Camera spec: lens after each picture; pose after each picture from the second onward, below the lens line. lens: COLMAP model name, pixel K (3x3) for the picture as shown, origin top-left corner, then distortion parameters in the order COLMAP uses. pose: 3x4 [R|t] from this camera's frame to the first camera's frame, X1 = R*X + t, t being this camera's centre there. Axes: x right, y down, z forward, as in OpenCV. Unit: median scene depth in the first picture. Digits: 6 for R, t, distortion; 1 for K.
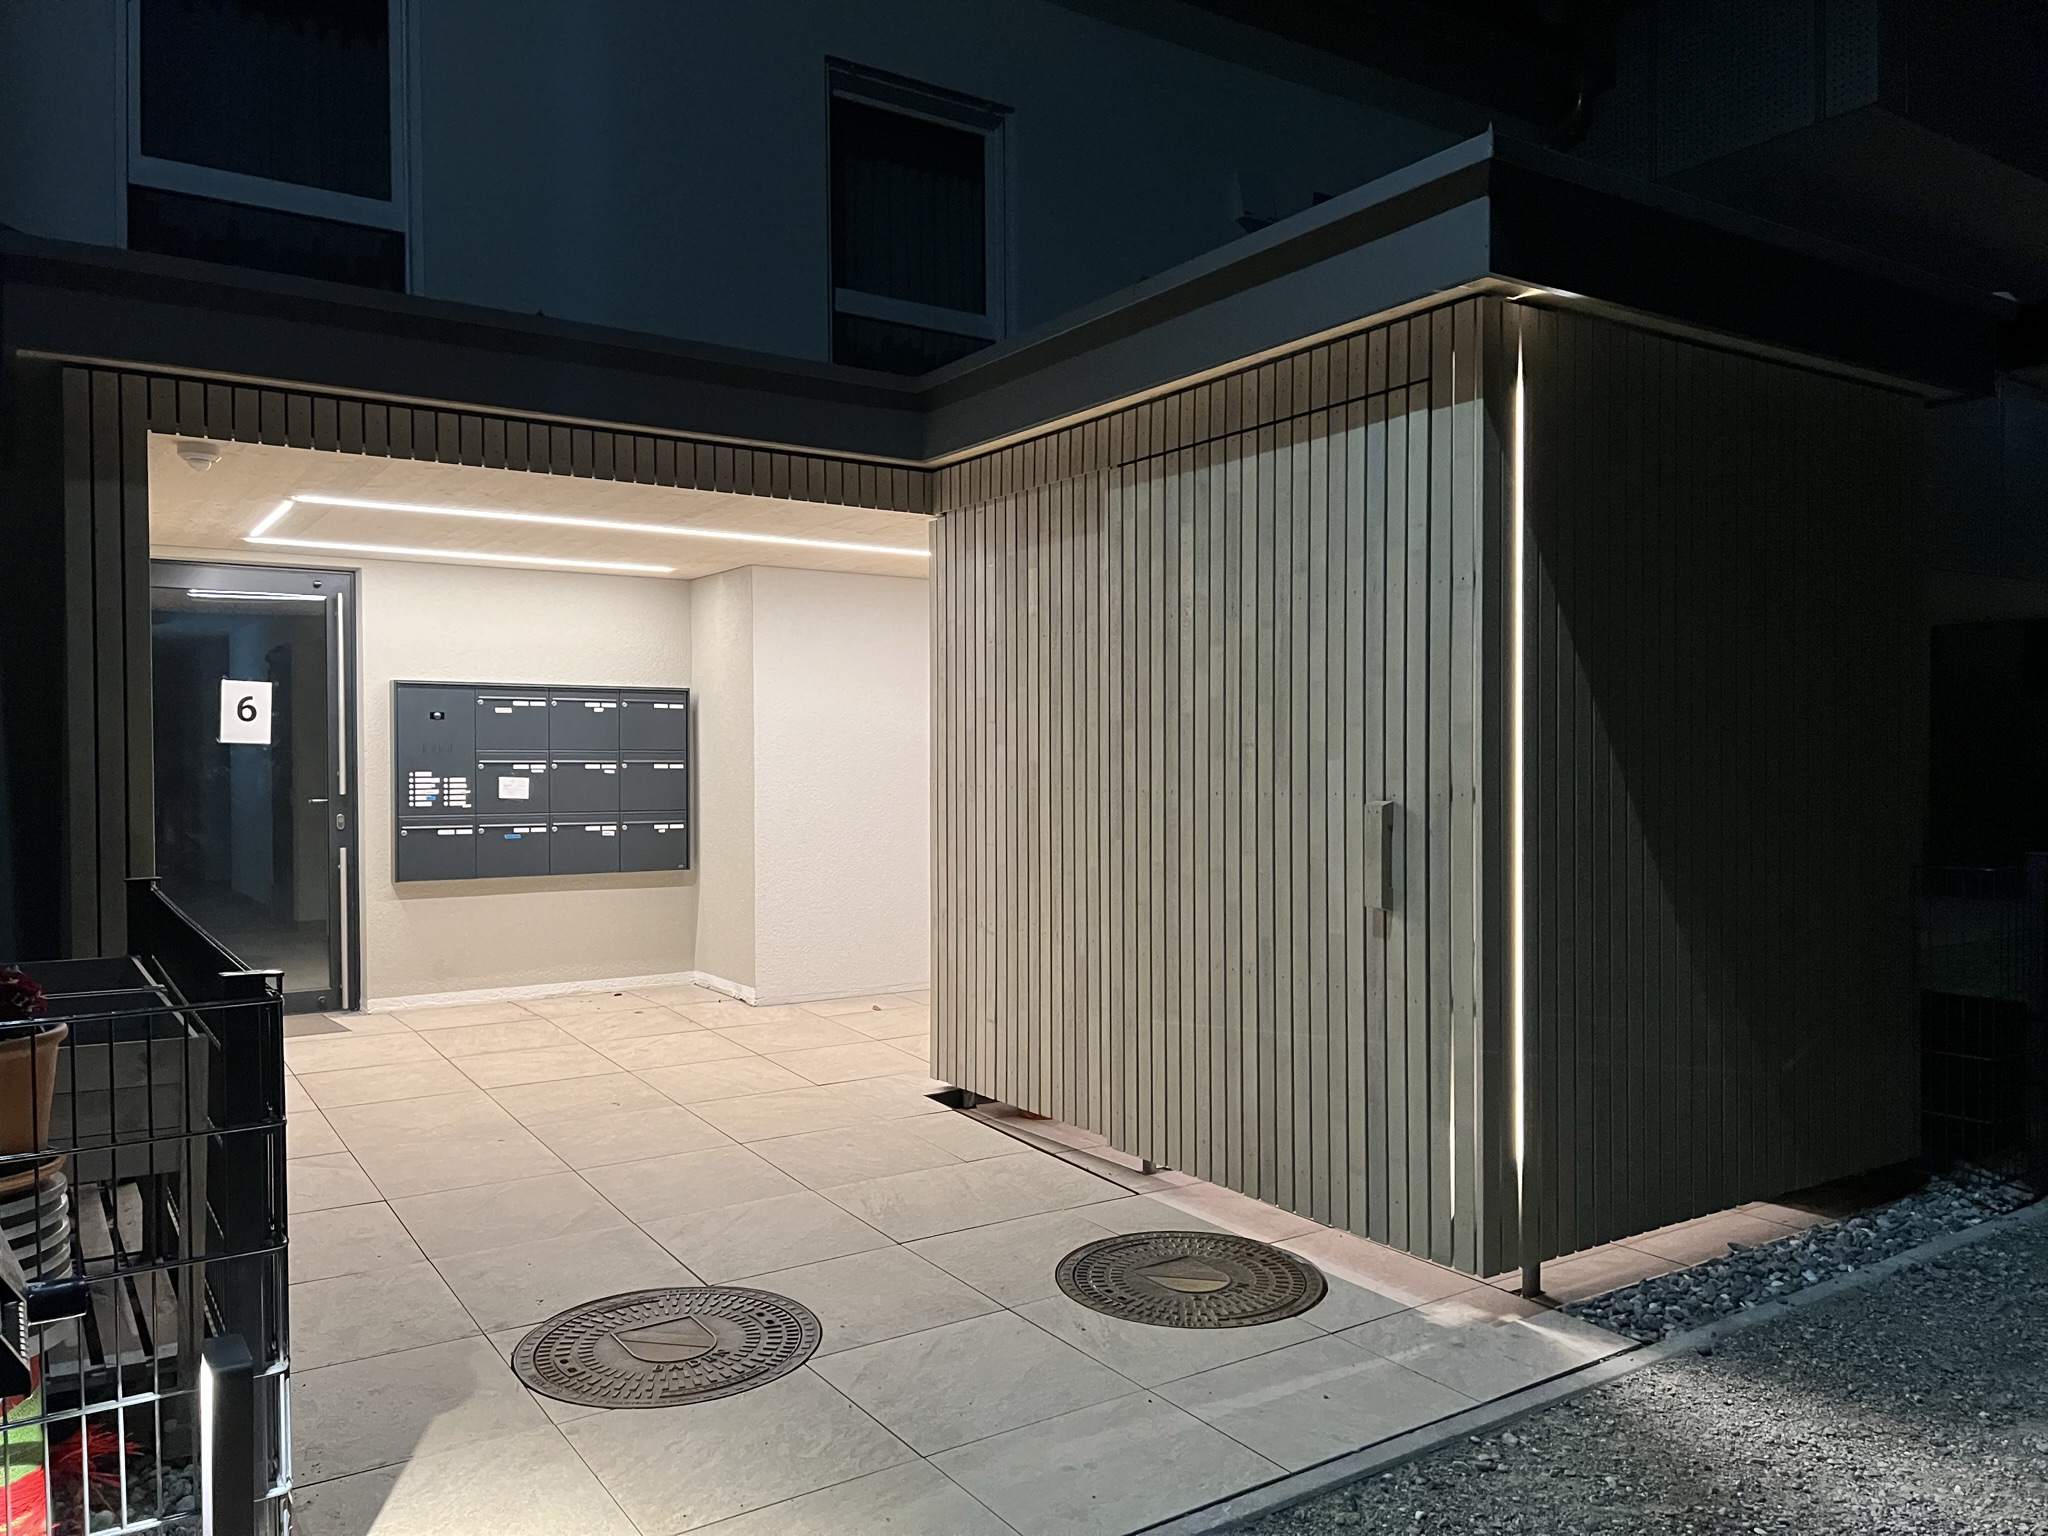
lens RADIAL K [[1541.8, 0, 1045.2], [0, 1541.8, 775.8], [0, 0, 1]] dist [0.045413, -0.051951]
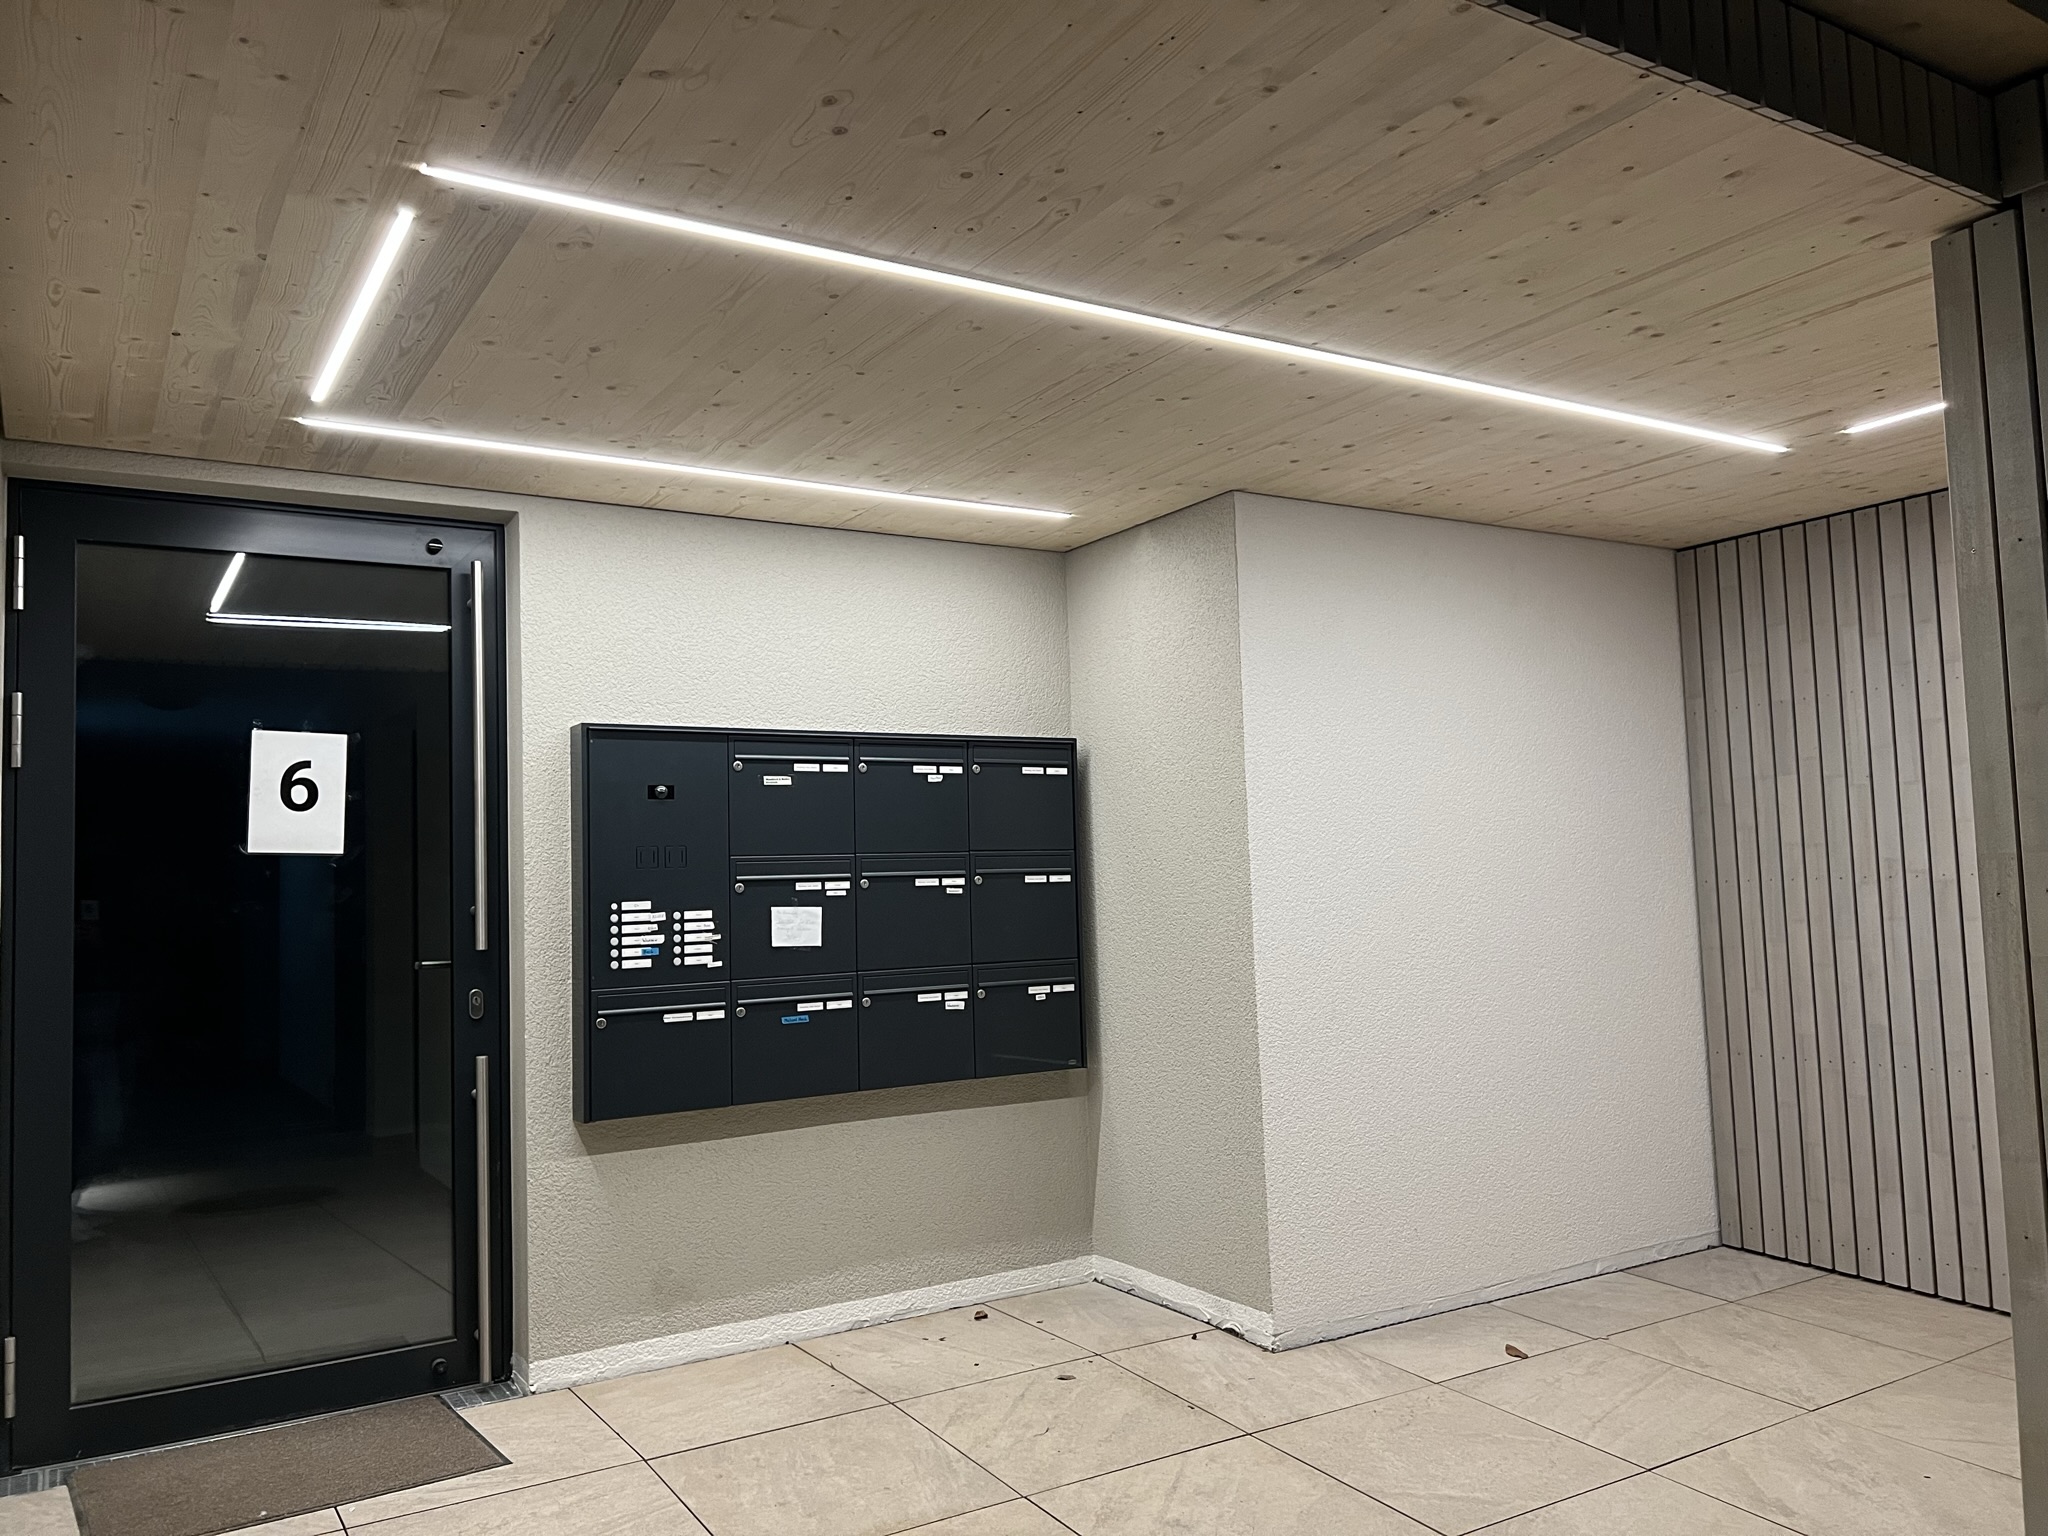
lens RADIAL K [[1541.8, 0, 1022.3], [0, 1541.8, 772.2], [0, 0, 1]] dist [0.045413, -0.051951]
pose [[0.998825, -0.029950, -0.038098, -0.251564], [0.026813, 0.996408, -0.080320, -0.000435], [0.040367, 0.079204, 0.996041, 0.490507]]
